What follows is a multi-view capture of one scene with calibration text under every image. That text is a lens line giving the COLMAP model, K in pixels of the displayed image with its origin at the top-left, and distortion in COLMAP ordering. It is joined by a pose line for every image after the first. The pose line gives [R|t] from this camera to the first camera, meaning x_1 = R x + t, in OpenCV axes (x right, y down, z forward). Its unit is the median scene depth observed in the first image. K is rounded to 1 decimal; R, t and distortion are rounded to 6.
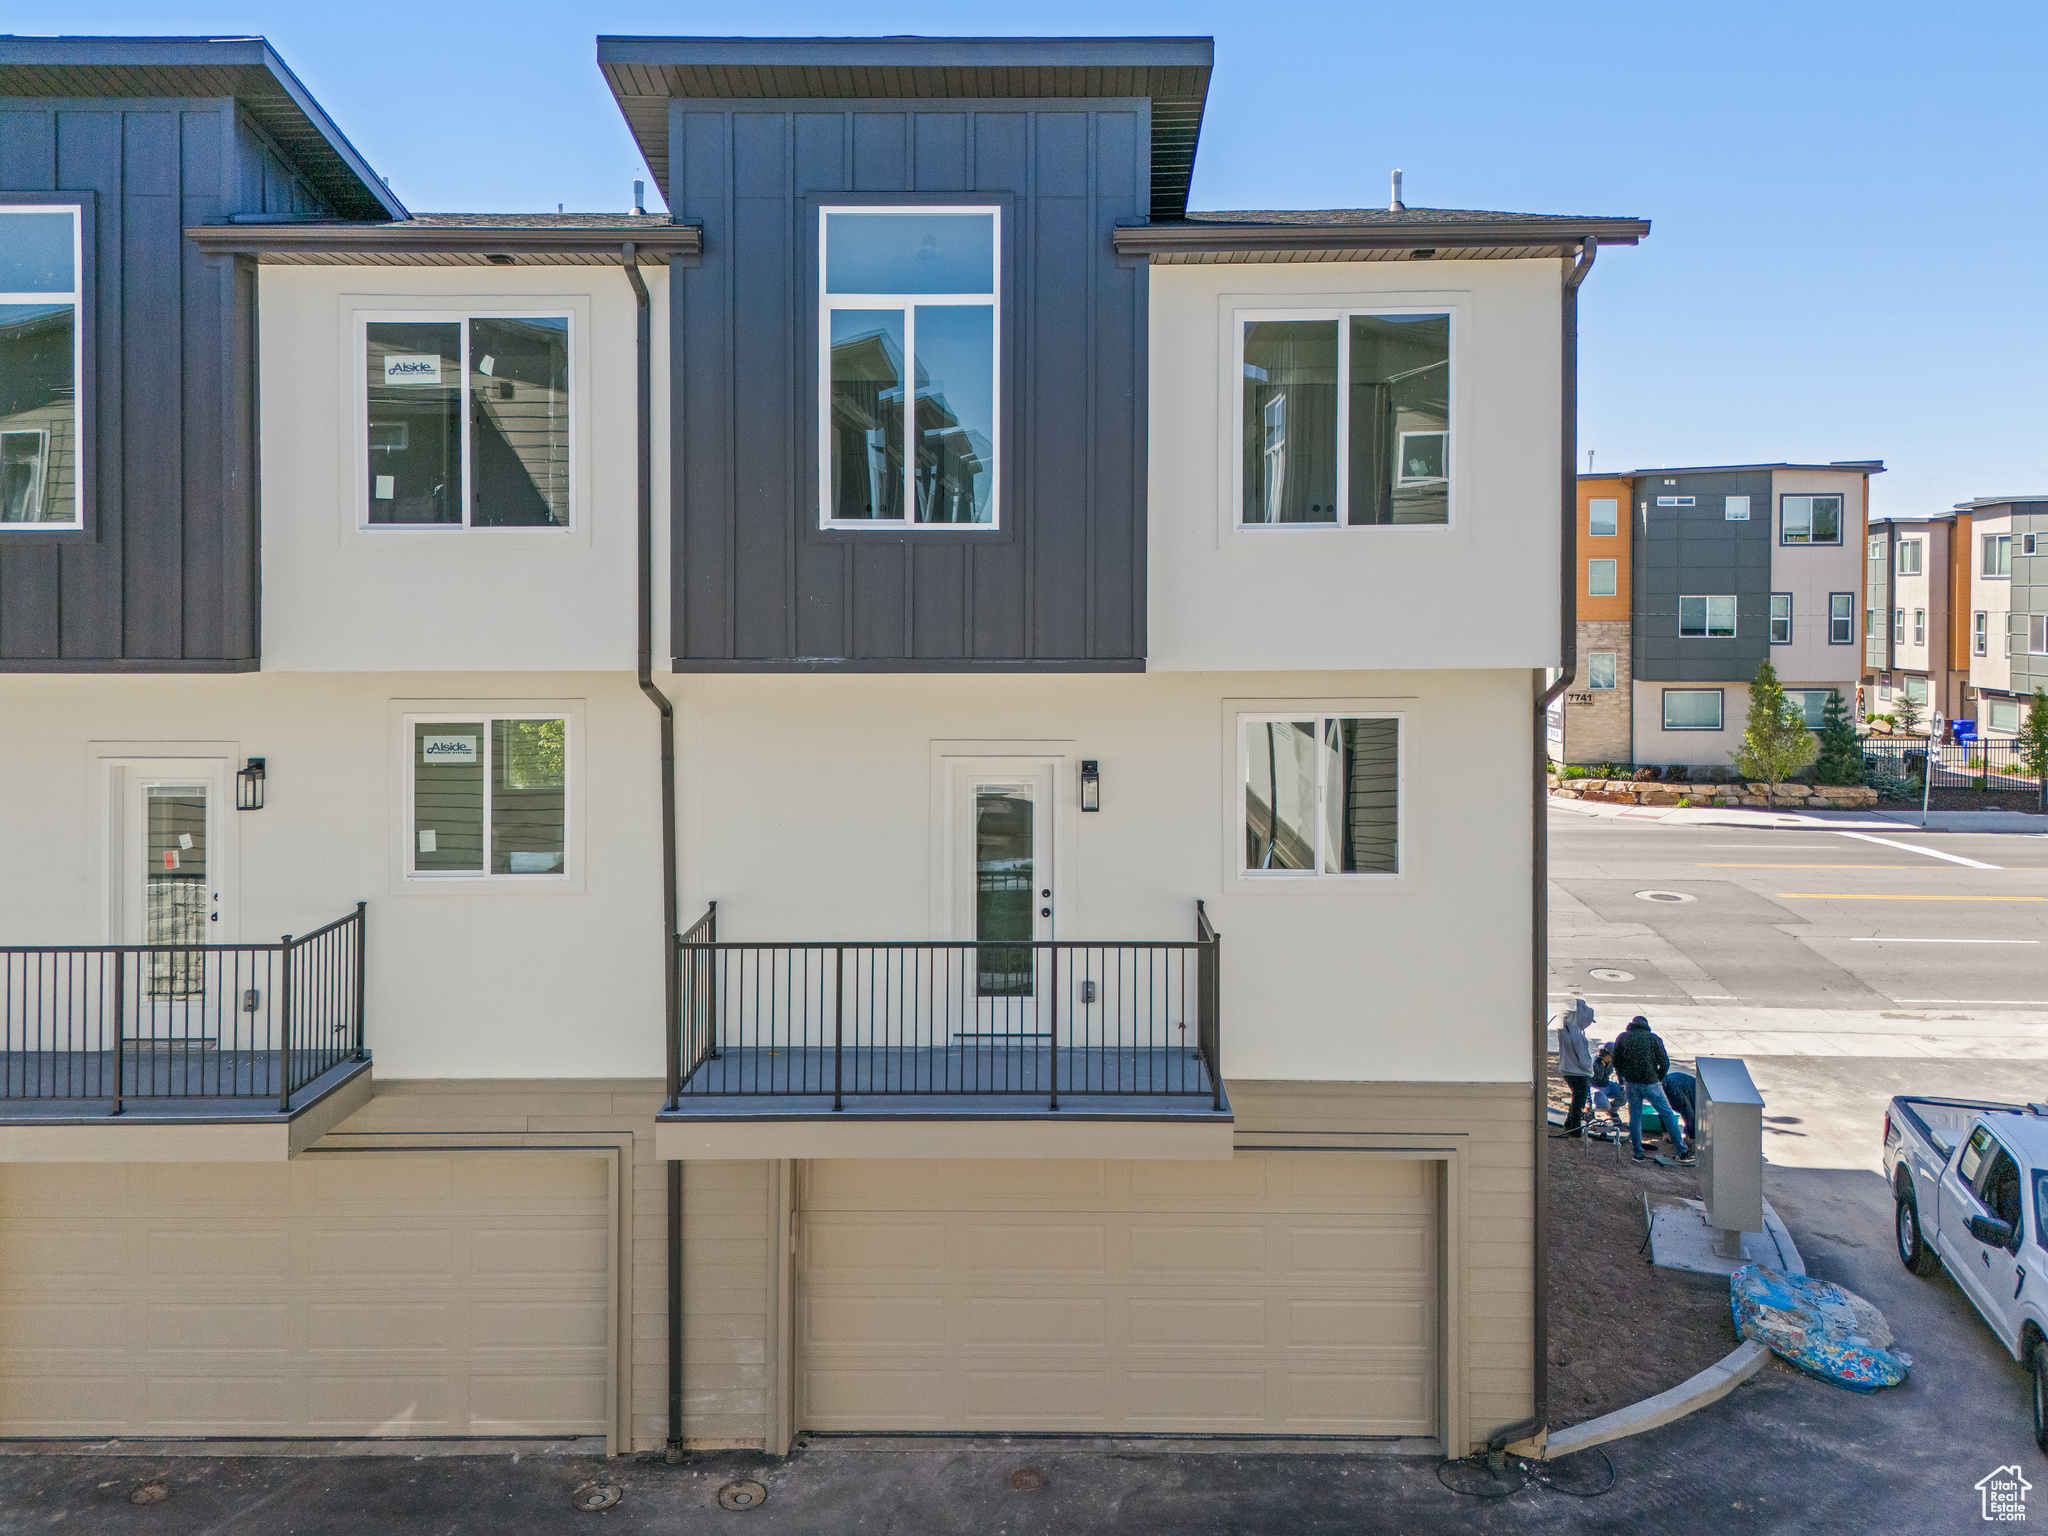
lens RADIAL K [[1517.2, 0, 1046.3], [0, 1517.2, 747.7], [0, 0, 1]] dist [0.062860, -0.041246]
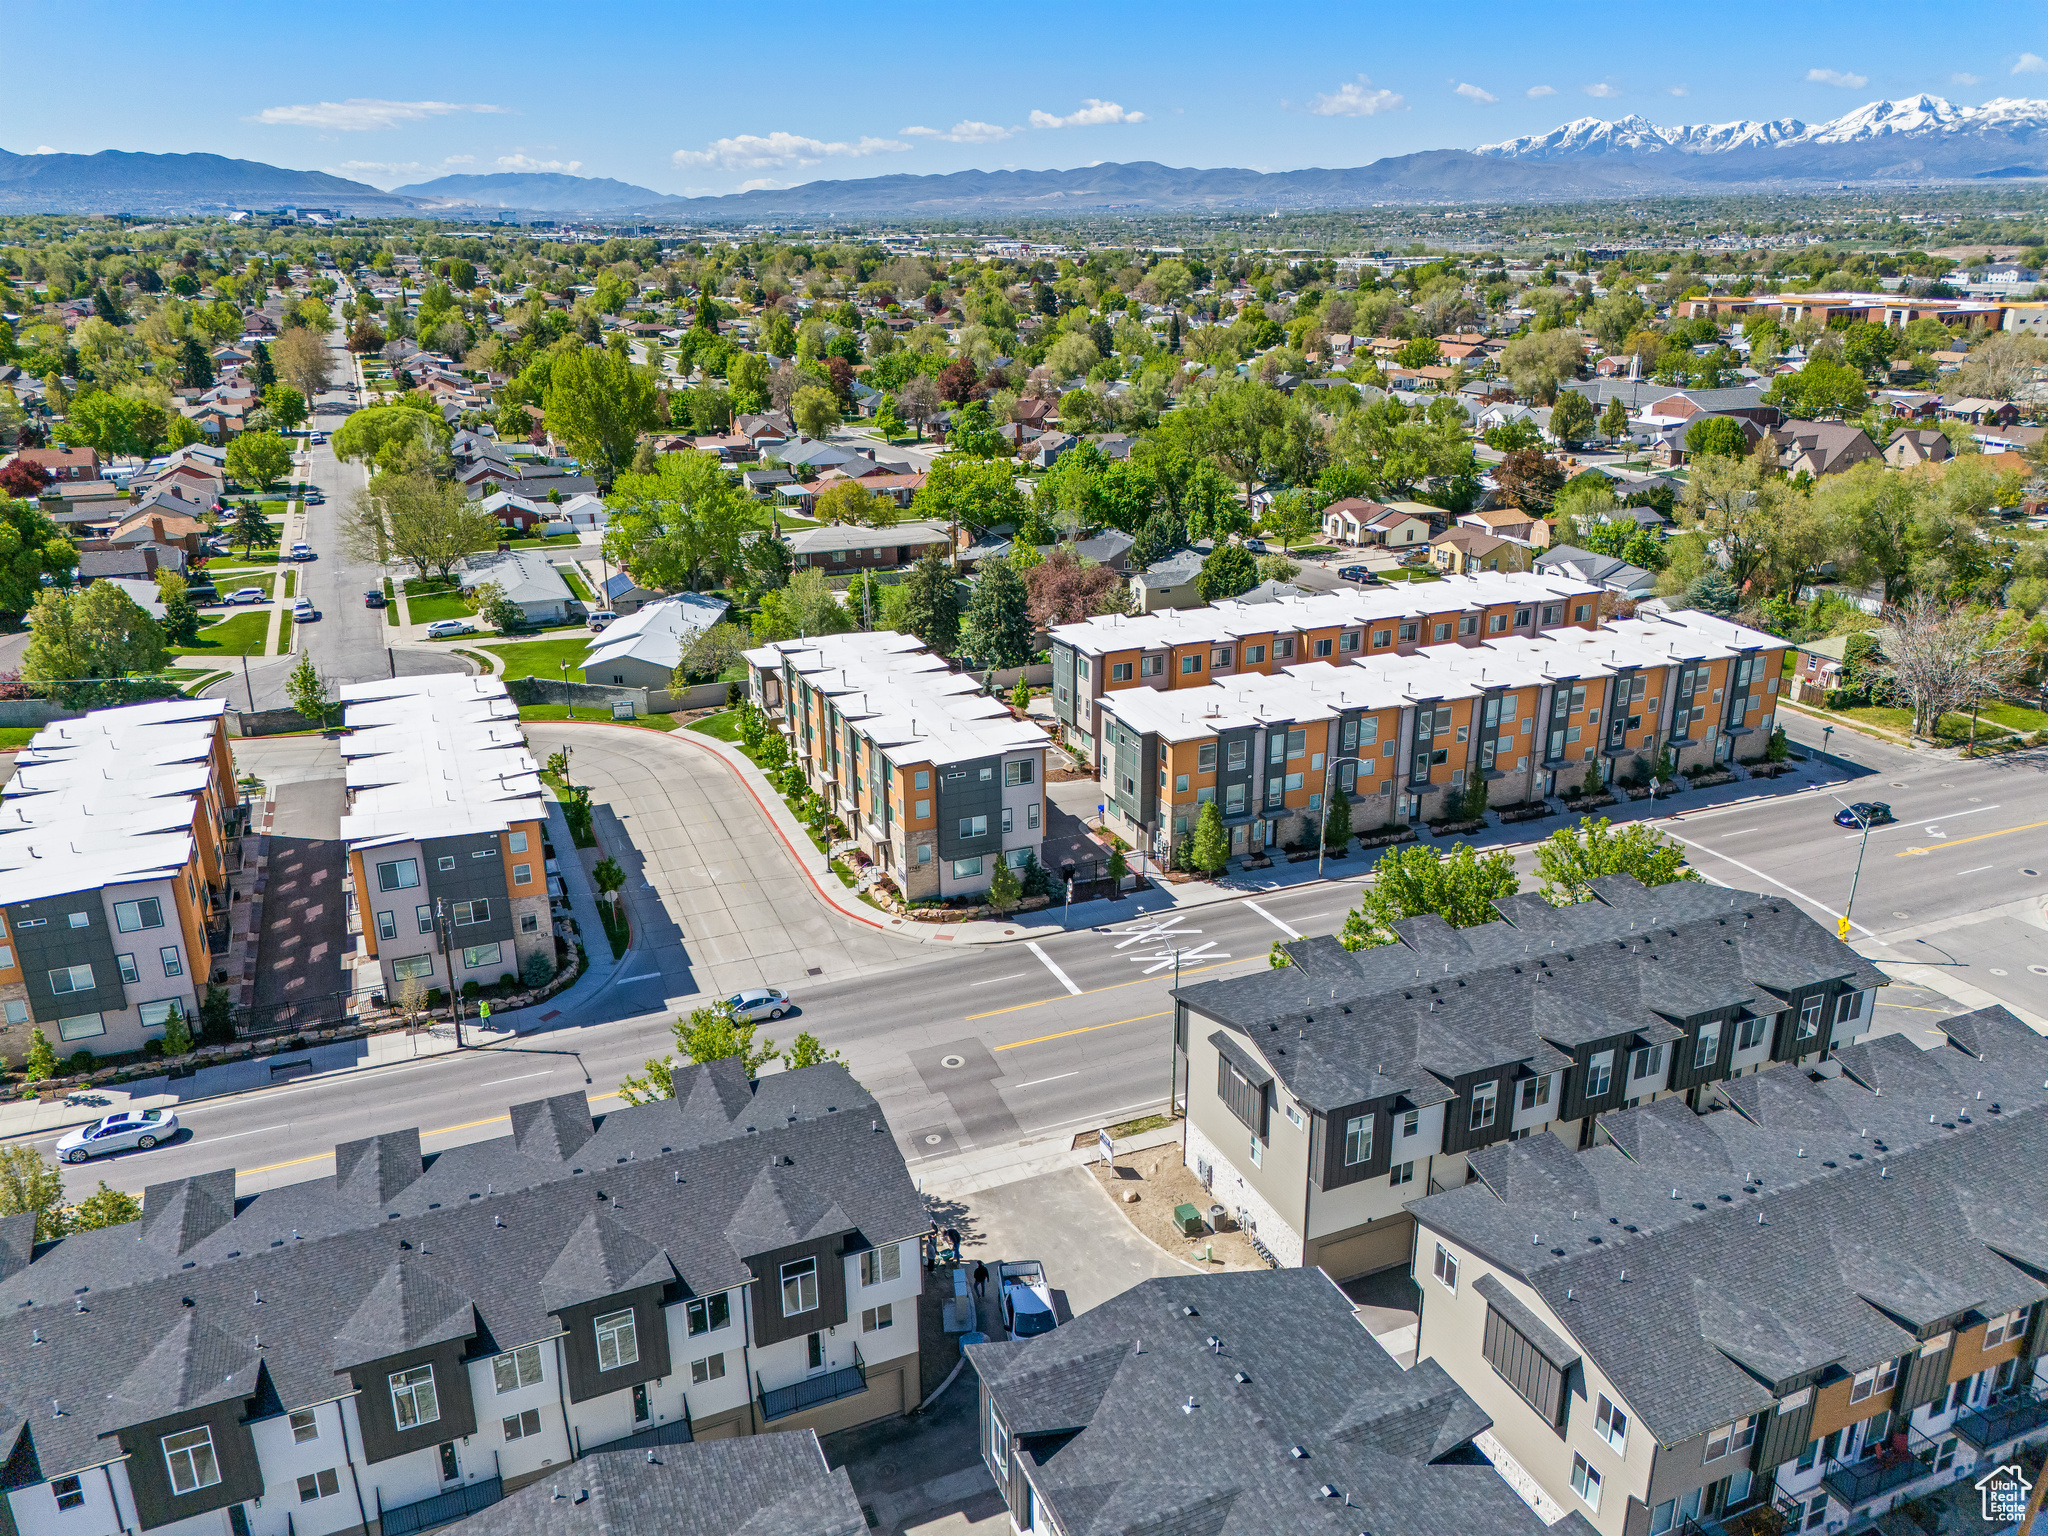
lens RADIAL K [[1517.2, 0, 1028.5], [0, 1517.2, 784.0], [0, 0, 1]] dist [0.062860, -0.041246]
pose [[0.913931, -0.137352, 0.381922, -0.245671], [0.009419, 0.947921, 0.318366, -0.762134], [-0.405760, -0.287368, 0.867628, -0.716794]]
